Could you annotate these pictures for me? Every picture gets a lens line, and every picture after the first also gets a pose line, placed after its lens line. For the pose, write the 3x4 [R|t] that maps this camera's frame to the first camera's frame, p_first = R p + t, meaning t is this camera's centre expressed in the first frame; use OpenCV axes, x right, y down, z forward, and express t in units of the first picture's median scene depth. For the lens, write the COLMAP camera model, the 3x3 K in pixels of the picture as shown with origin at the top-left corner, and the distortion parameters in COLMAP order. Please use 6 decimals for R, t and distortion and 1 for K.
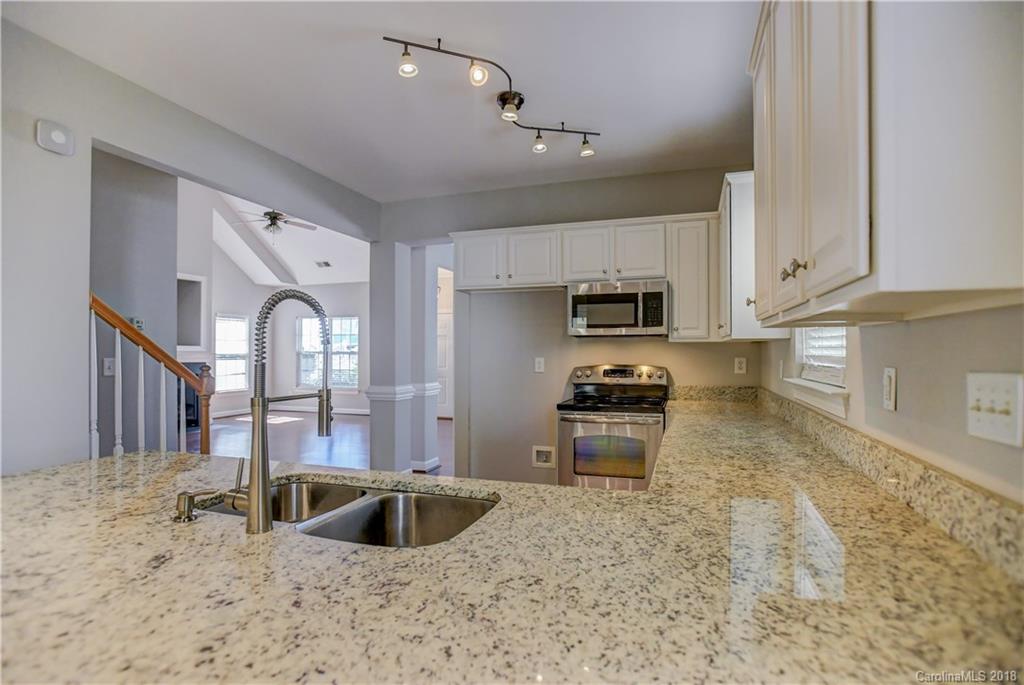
lens RADIAL K [[516.7, 0, 517.1], [0, 516.7, 348.3], [0, 0, 1]] dist [-0.055909, 0.031627]
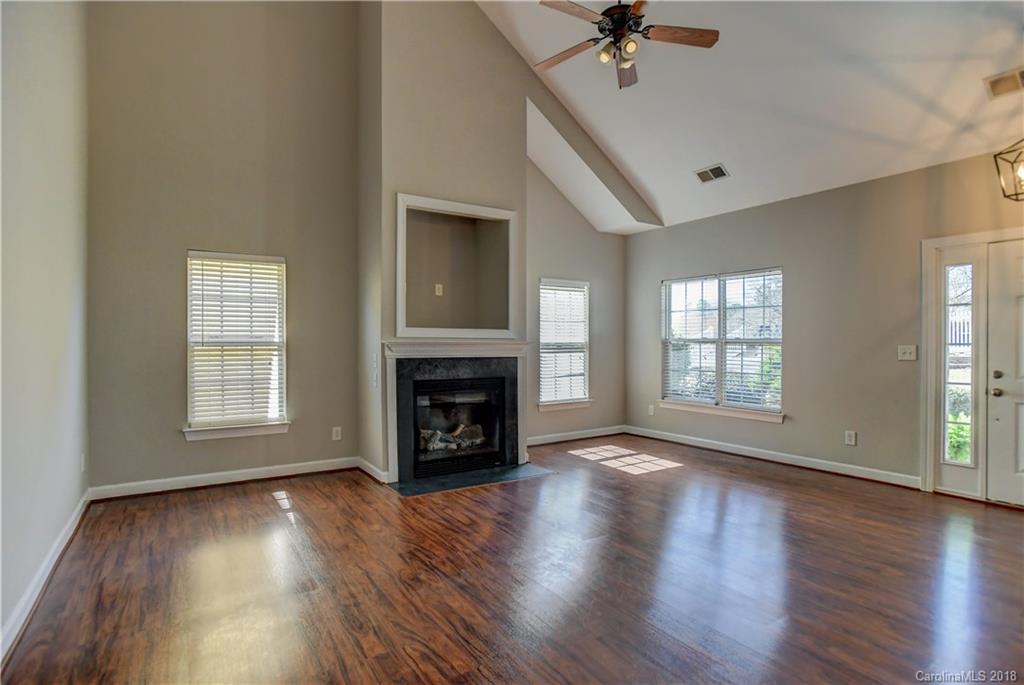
lens RADIAL K [[516.7, 0, 517.1], [0, 516.7, 348.3], [0, 0, 1]] dist [-0.055909, 0.031627]
pose [[0.792632, 0.005479, -0.609675, -0.503368], [0.006685, 0.999821, 0.017676, 0.013052], [0.609663, -0.018086, 0.792454, 1.064421]]
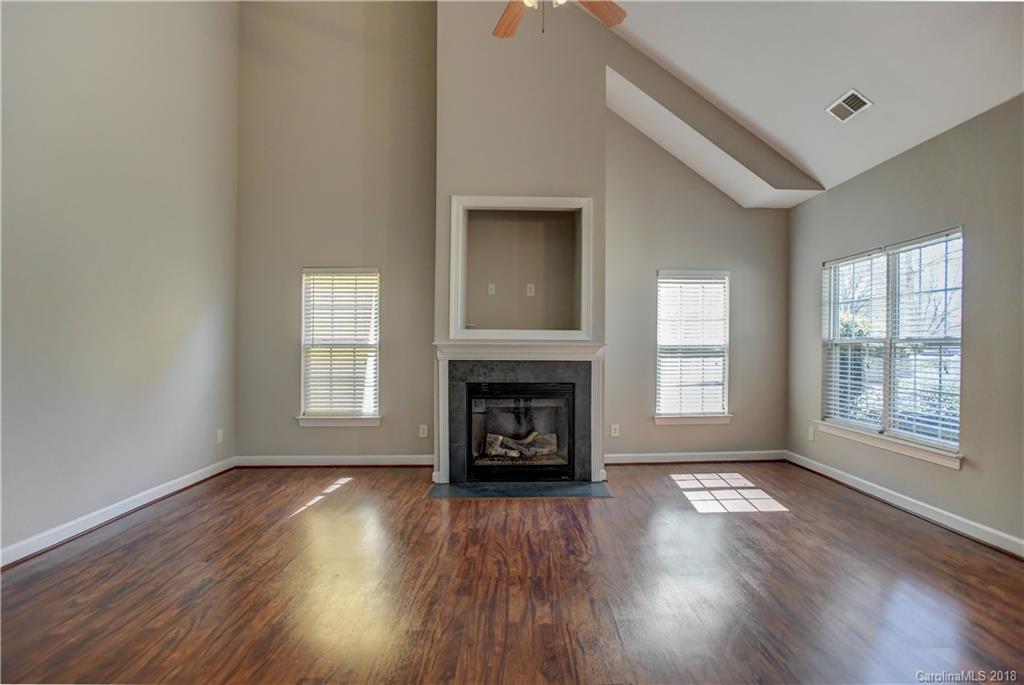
lens RADIAL K [[525.4, 0, 552.1], [0, 525.4, 349.7], [0, 0, 1]] dist [-0.031871, 0.000845]
pose [[0.385870, 0.002903, -0.922549, -0.262360], [0.008487, 0.999942, 0.006696, 0.023501], [0.922514, -0.010414, 0.385823, 1.522636]]
